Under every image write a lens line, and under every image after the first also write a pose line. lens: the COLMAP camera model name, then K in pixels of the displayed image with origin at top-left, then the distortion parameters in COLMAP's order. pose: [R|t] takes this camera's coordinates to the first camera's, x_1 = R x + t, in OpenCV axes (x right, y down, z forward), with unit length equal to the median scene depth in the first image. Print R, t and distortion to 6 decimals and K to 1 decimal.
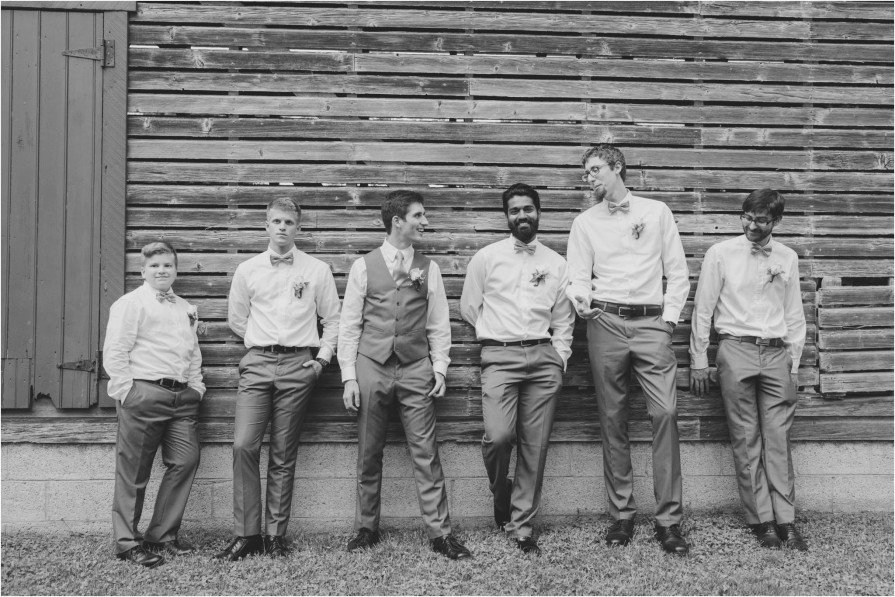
lens RADIAL K [[867.2, 0, 462.5], [0, 867.2, 297.3], [0, 0, 1]] dist [0.013118, -0.002800]
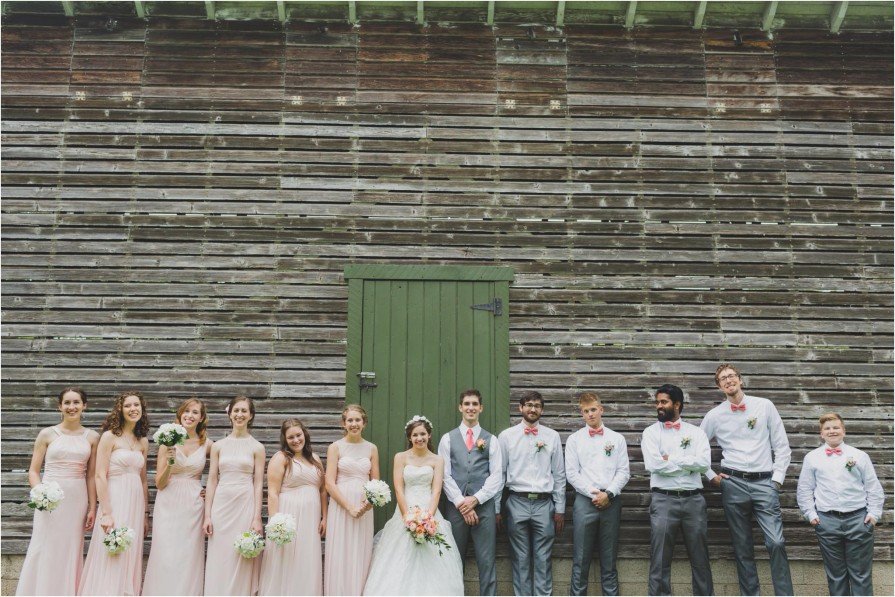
lens RADIAL K [[867.2, 0, 462.5], [0, 867.2, 297.3], [0, 0, 1]] dist [0.013118, -0.002800]
pose [[0.999126, -0.004528, -0.041556, -0.395791], [-0.003535, 0.981403, -0.191925, 0.011738], [0.041653, 0.191904, 0.980529, -0.572260]]
